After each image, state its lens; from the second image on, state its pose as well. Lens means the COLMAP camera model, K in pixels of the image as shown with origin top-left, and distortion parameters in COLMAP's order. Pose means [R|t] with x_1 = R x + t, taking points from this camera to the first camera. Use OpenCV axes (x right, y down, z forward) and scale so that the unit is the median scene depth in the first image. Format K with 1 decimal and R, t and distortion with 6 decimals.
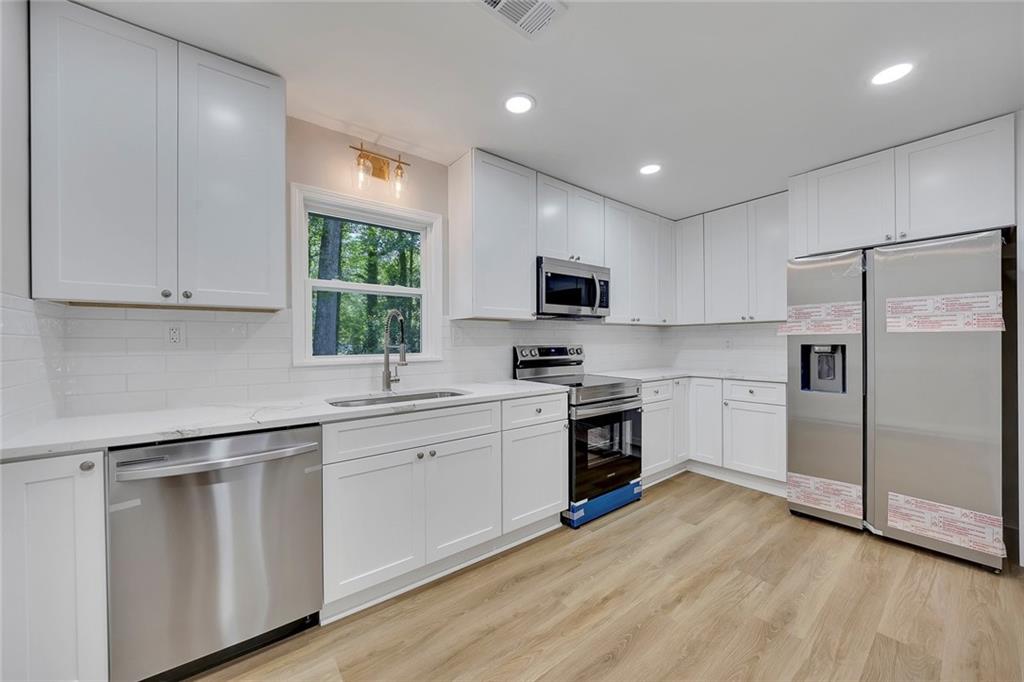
lens RADIAL K [[371.8, 0, 497.5], [0, 371.8, 338.8], [0, 0, 1]] dist [0.000561, 0.000160]
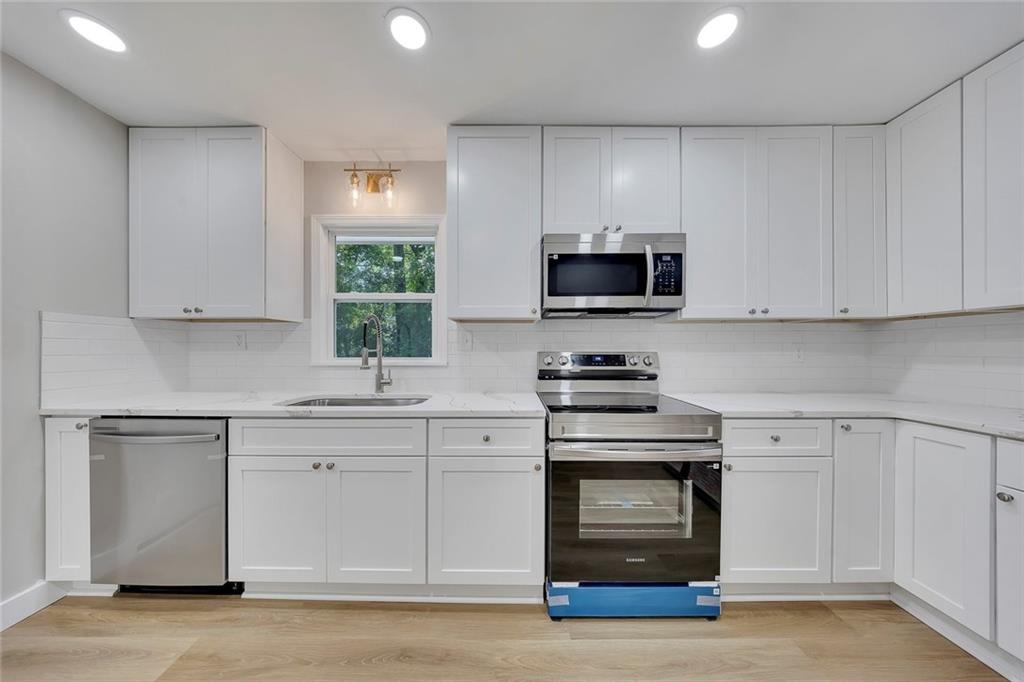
lens RADIAL K [[298.7, 0, 511.6], [0, 298.7, 347.4], [0, 0, 1]] dist [-0.002267, -0.000019]
pose [[0.799124, 0.004430, -0.601150, 0.473765], [-0.001100, 0.999982, 0.005907, 0.006700], [0.601165, -0.004059, 0.799115, 0.512425]]
